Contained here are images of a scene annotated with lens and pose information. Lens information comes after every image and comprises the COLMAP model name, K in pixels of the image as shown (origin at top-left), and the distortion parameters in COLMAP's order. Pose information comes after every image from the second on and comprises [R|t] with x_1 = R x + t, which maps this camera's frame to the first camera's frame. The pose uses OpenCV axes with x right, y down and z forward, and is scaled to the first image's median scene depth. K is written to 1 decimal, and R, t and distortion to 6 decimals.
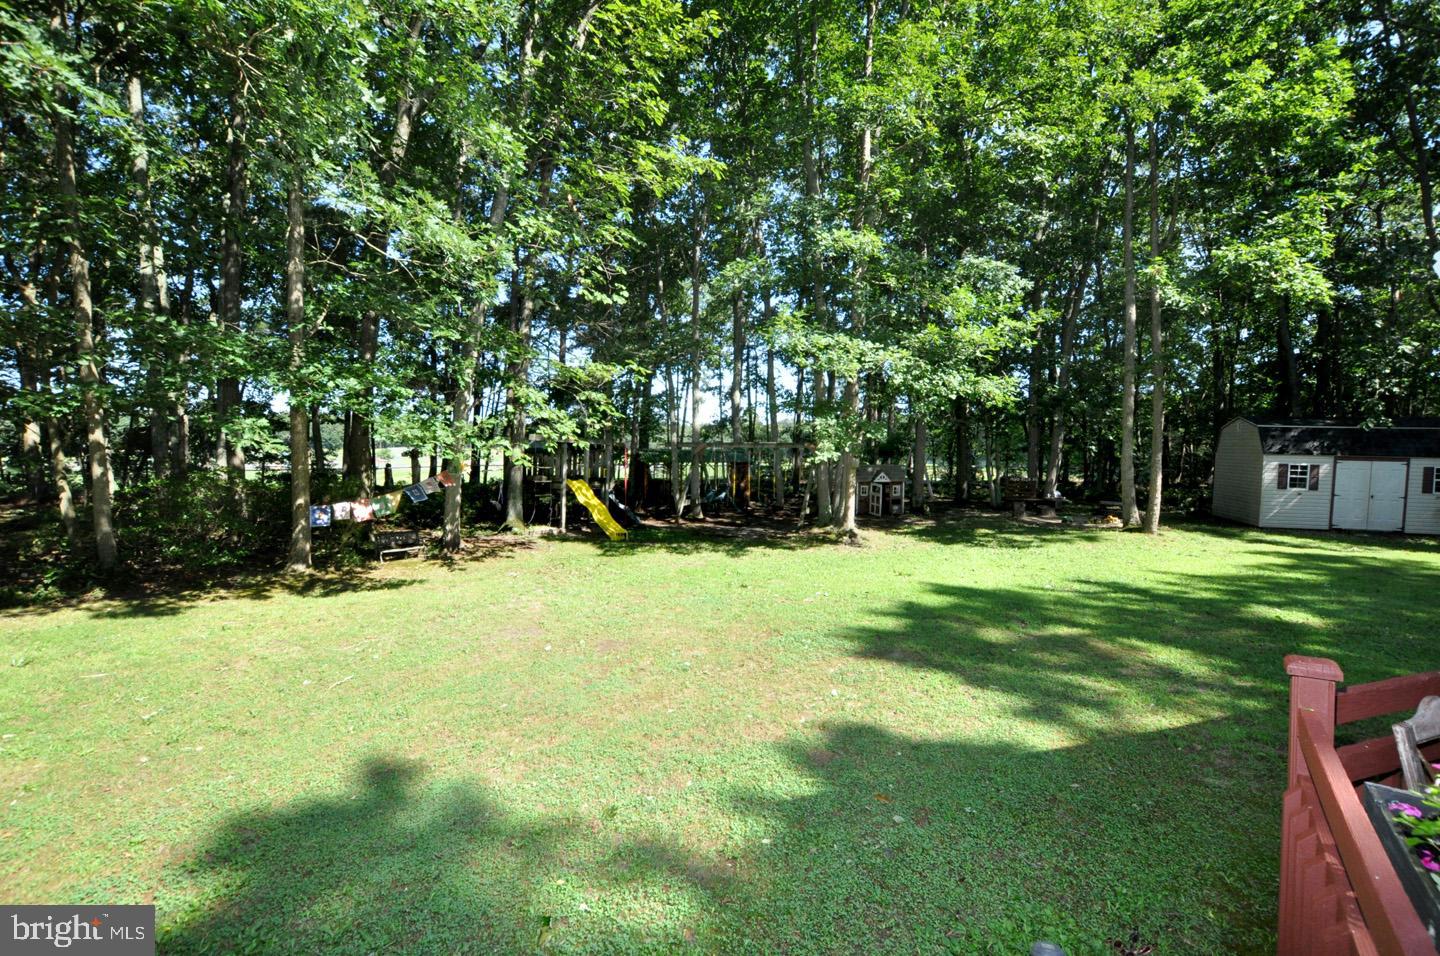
lens RADIAL K [[641.1, 0, 724.0], [0, 641.1, 476.9], [0, 0, 1]] dist [-0.034218, 0.004752]
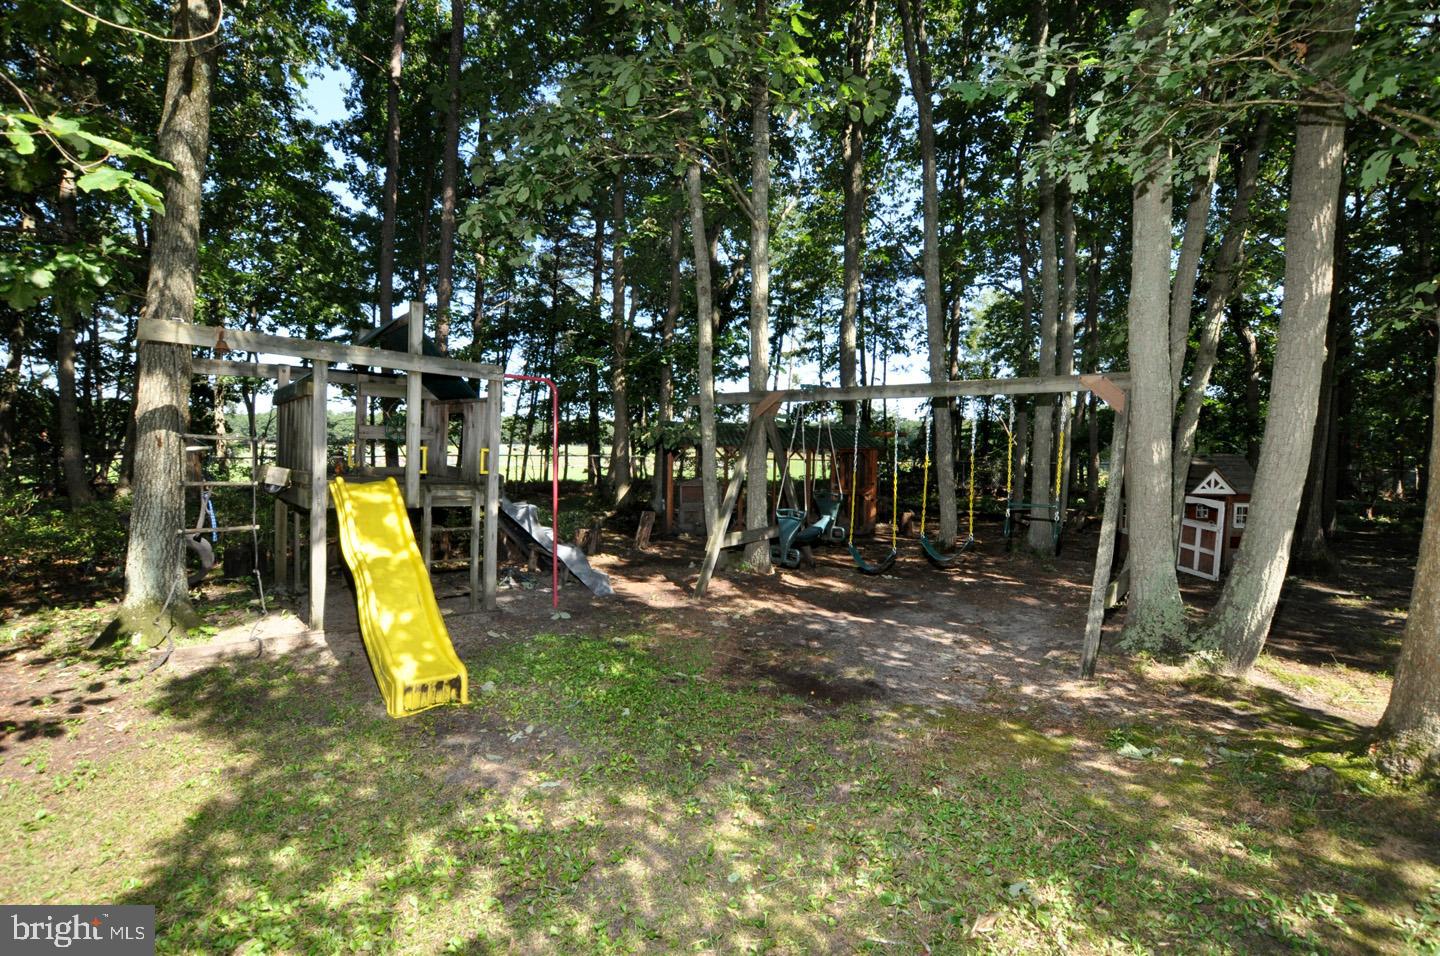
lens RADIAL K [[641.1, 0, 724.0], [0, 641.1, 476.9], [0, 0, 1]] dist [-0.034218, 0.004752]
pose [[0.988004, 0.018105, -0.153362, -0.003563], [-0.018986, 0.999811, -0.004279, 0.007154], [0.153255, 0.007139, 0.988161, 0.874932]]
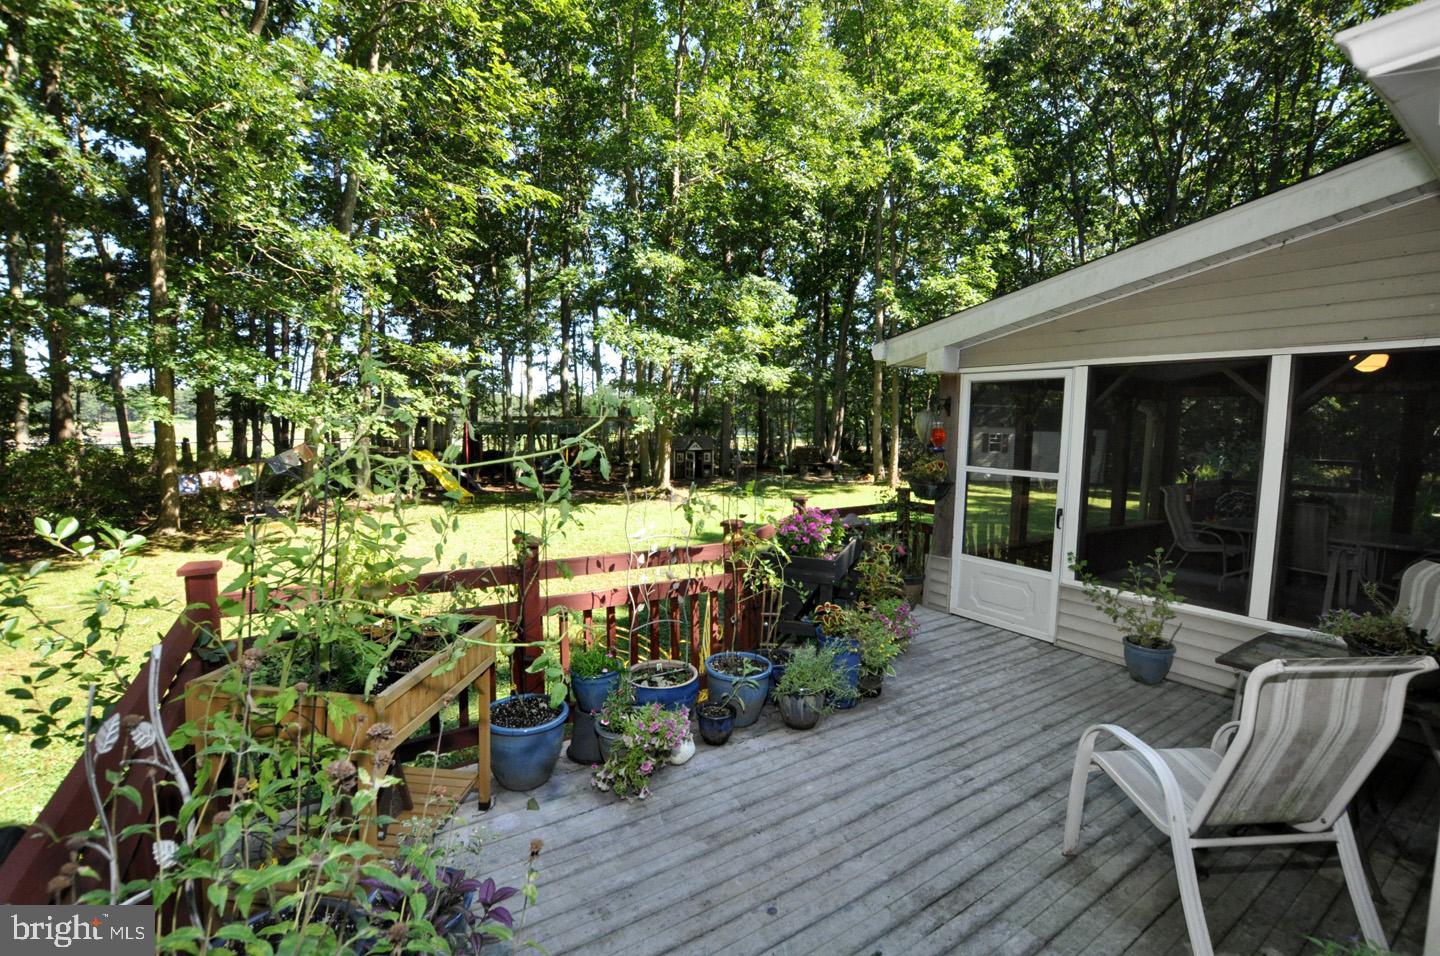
lens RADIAL K [[641.1, 0, 724.0], [0, 641.1, 476.9], [0, 0, 1]] dist [-0.034218, 0.004752]
pose [[0.963922, -0.021644, 0.265304, -0.022965], [0.010327, 0.998979, 0.043980, 0.008337], [-0.265986, -0.039653, 0.963161, -0.227082]]
